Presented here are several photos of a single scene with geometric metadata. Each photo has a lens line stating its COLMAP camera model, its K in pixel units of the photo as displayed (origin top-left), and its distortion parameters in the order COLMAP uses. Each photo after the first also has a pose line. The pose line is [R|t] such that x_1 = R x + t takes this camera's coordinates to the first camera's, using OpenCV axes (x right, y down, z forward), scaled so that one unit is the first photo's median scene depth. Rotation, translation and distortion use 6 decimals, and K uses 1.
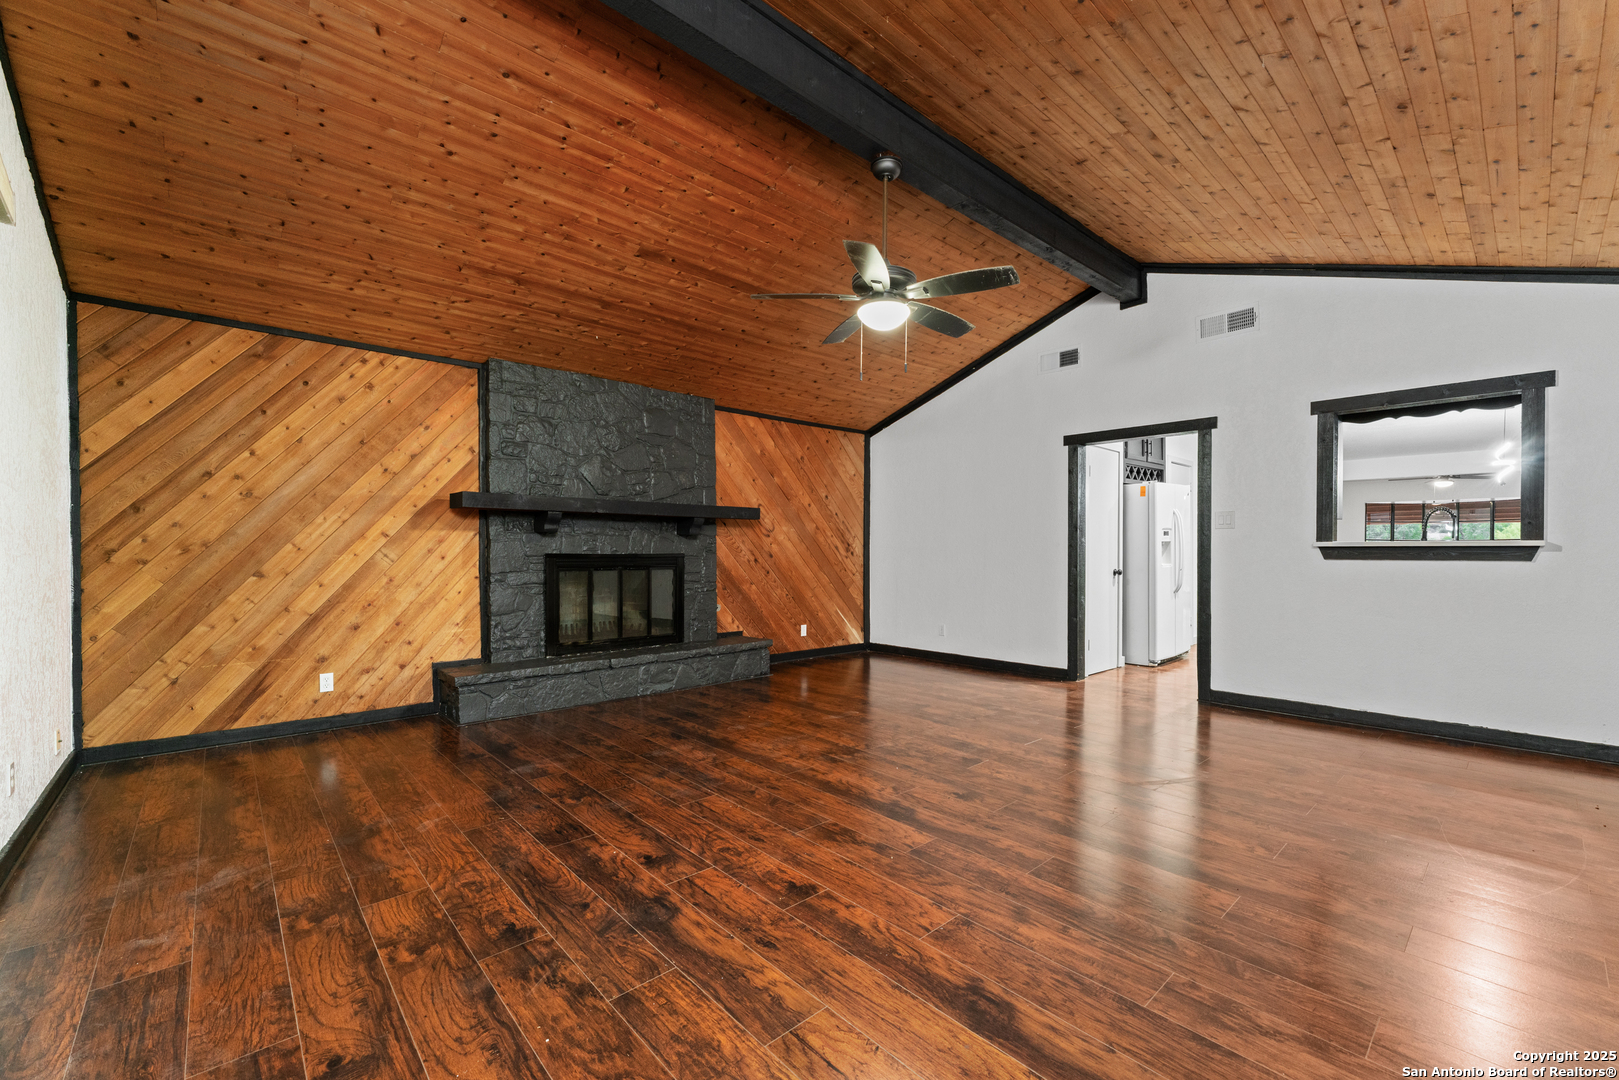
lens RADIAL K [[658.6, 0, 796.9], [0, 658.6, 551.7], [0, 0, 1]] dist [-0.003001, -0.000087]
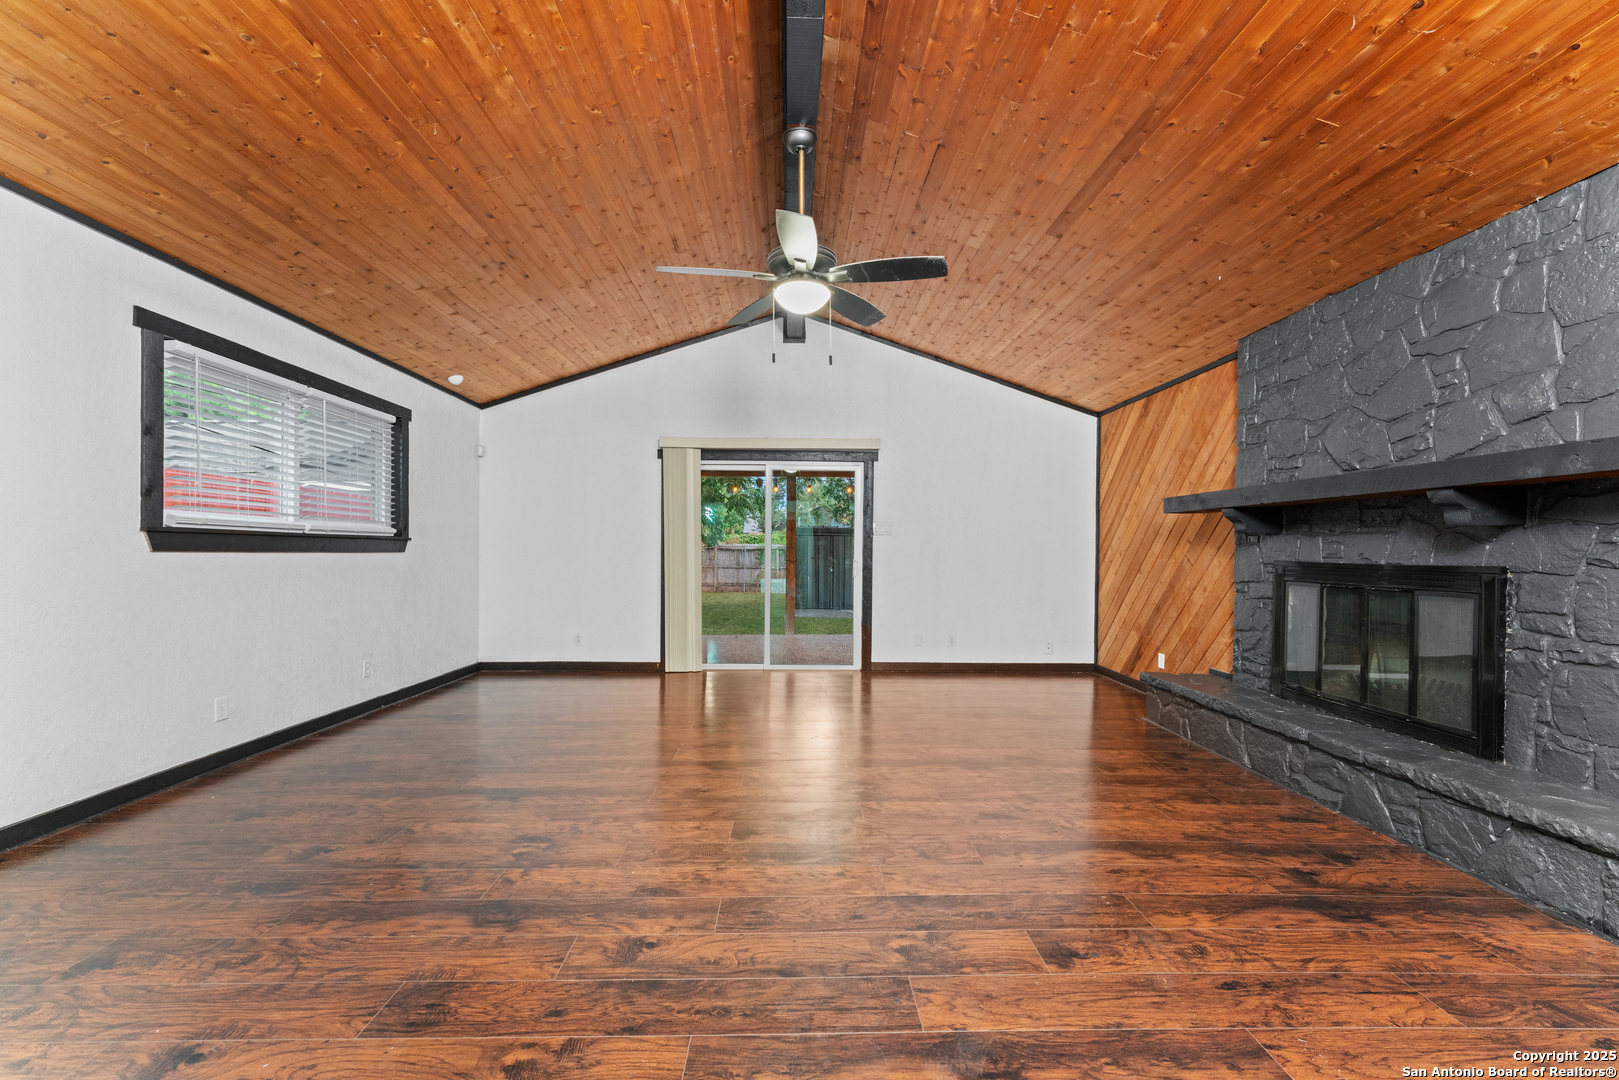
lens RADIAL K [[644.7, 0, 805.9], [0, 644.7, 543.7], [0, 0, 1]] dist [-0.002171, 0.000093]
pose [[-0.641466, -0.015710, -0.766991, 0.648235], [-0.014051, 0.999863, -0.008728, -0.003100], [0.767023, 0.005179, -0.641599, 1.255009]]
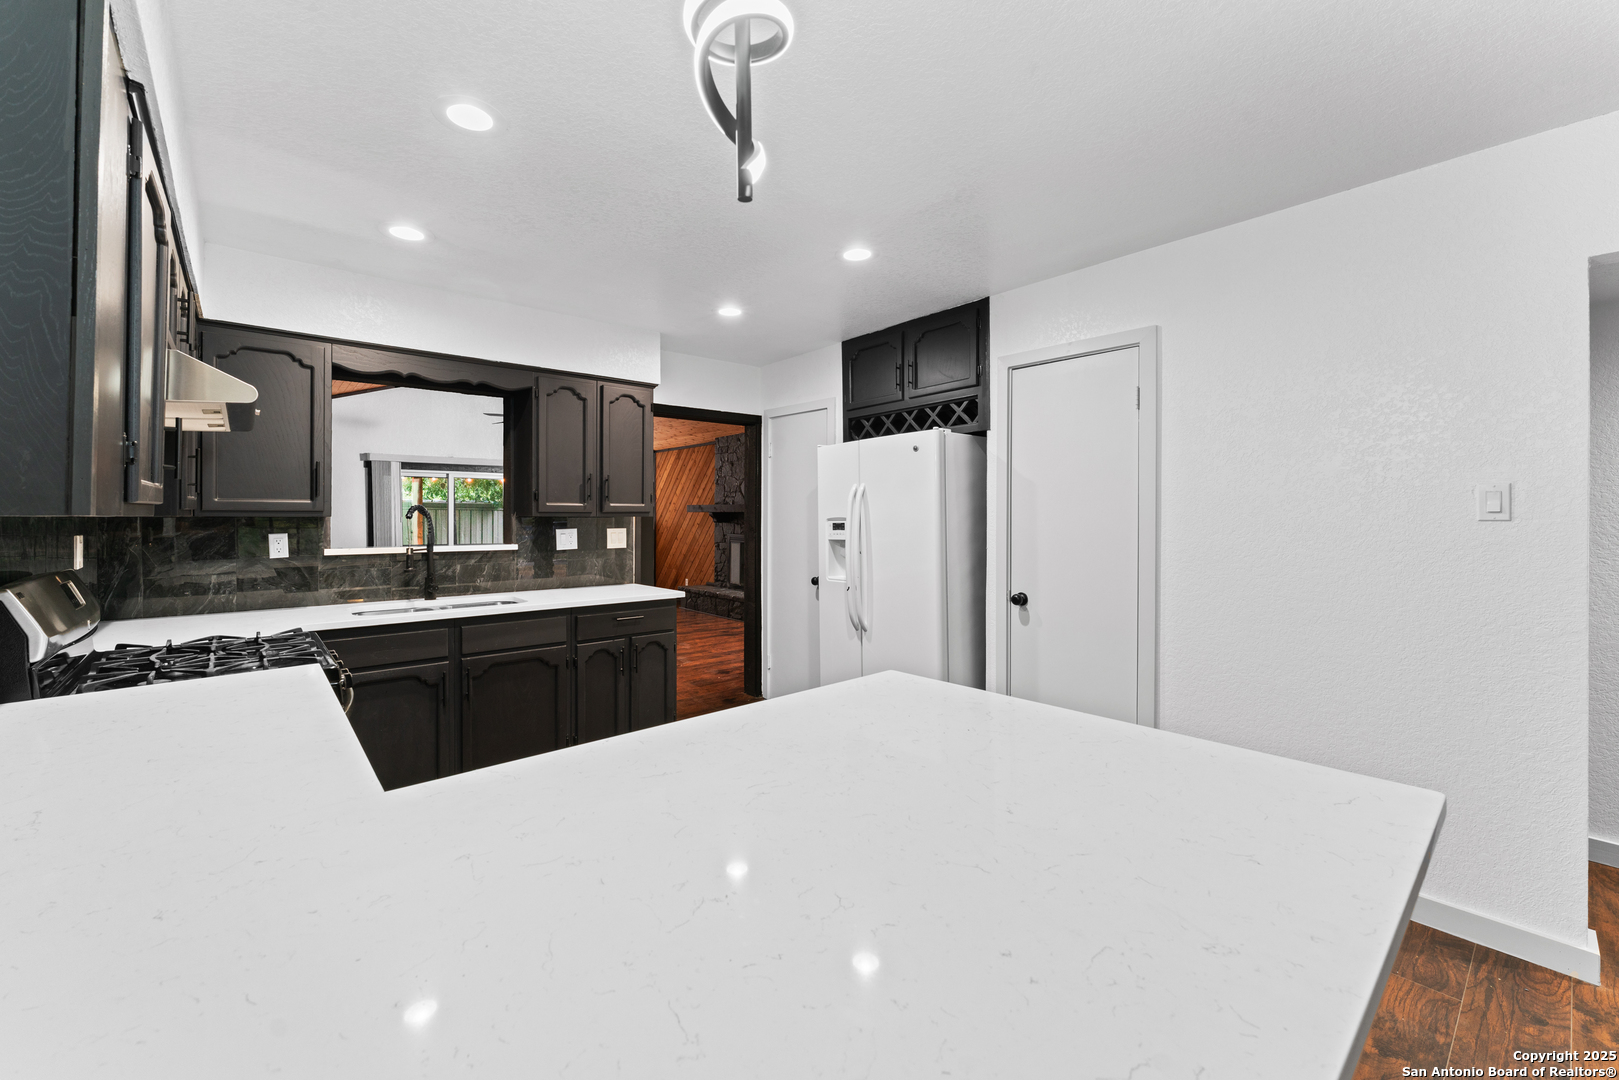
lens RADIAL K [[651.6, 0, 809.5], [0, 651.6, 540.0], [0, 0, 1]] dist [0.009429, 0.000180]
pose [[-0.012095, 0.034409, -0.999335, 1.765627], [-0.006967, 0.999381, 0.034495, -0.053508], [0.999903, 0.007380, -0.011847, 1.488822]]
